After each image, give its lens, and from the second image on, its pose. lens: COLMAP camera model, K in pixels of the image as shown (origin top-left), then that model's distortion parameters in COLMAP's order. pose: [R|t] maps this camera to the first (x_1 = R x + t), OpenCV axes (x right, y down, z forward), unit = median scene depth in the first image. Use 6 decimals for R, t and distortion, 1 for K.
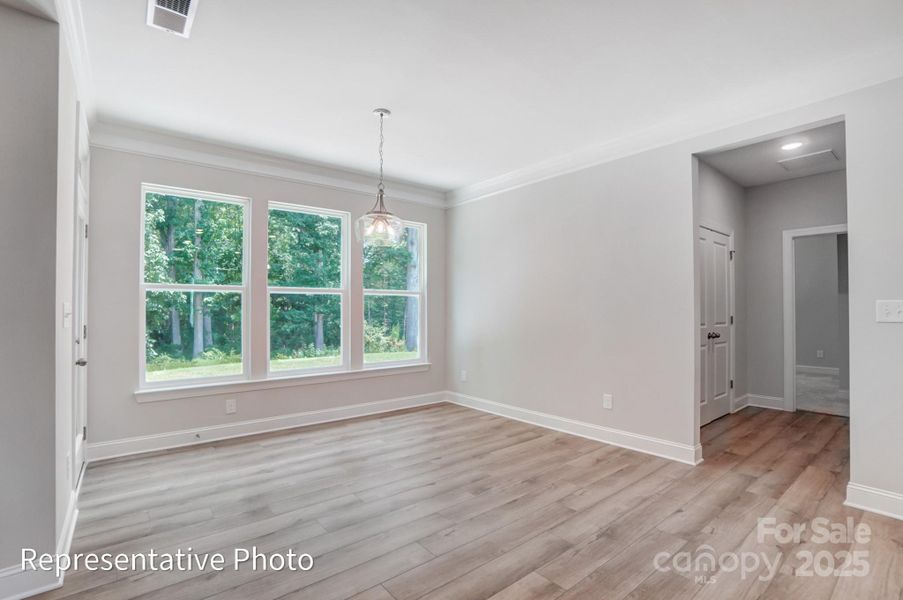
lens RADIAL K [[397.4, 0, 451.5], [0, 397.4, 300.0], [0, 0, 1]] dist [-0.028103, 0.000724]
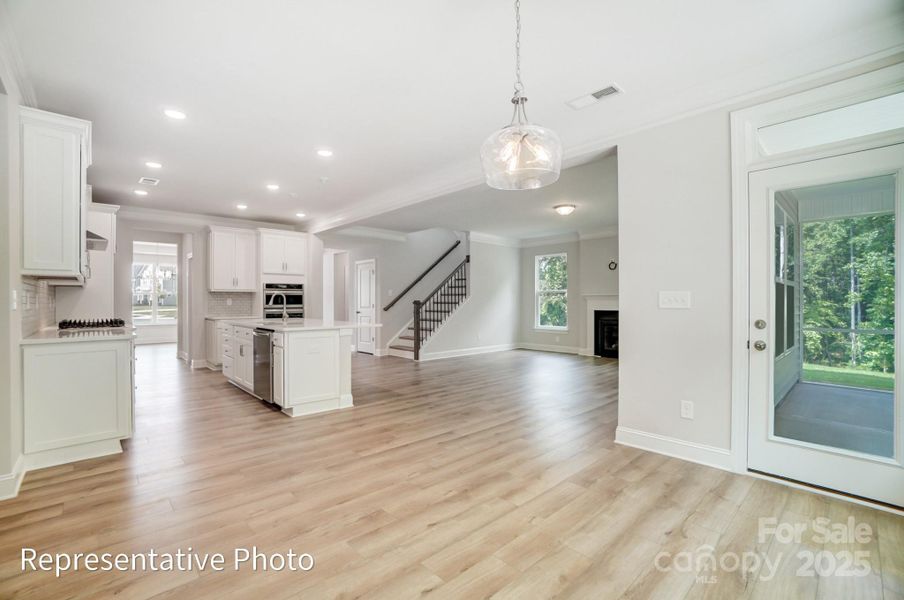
lens RADIAL K [[397.8, 0, 452.0], [0, 397.8, 300.0], [0, 0, 1]] dist [-0.028103, 0.000724]
pose [[-0.997649, 0.003249, -0.068450, -0.040866], [0.005216, 0.999578, -0.028584, 0.052184], [0.068328, -0.028874, -0.997245, 1.976751]]
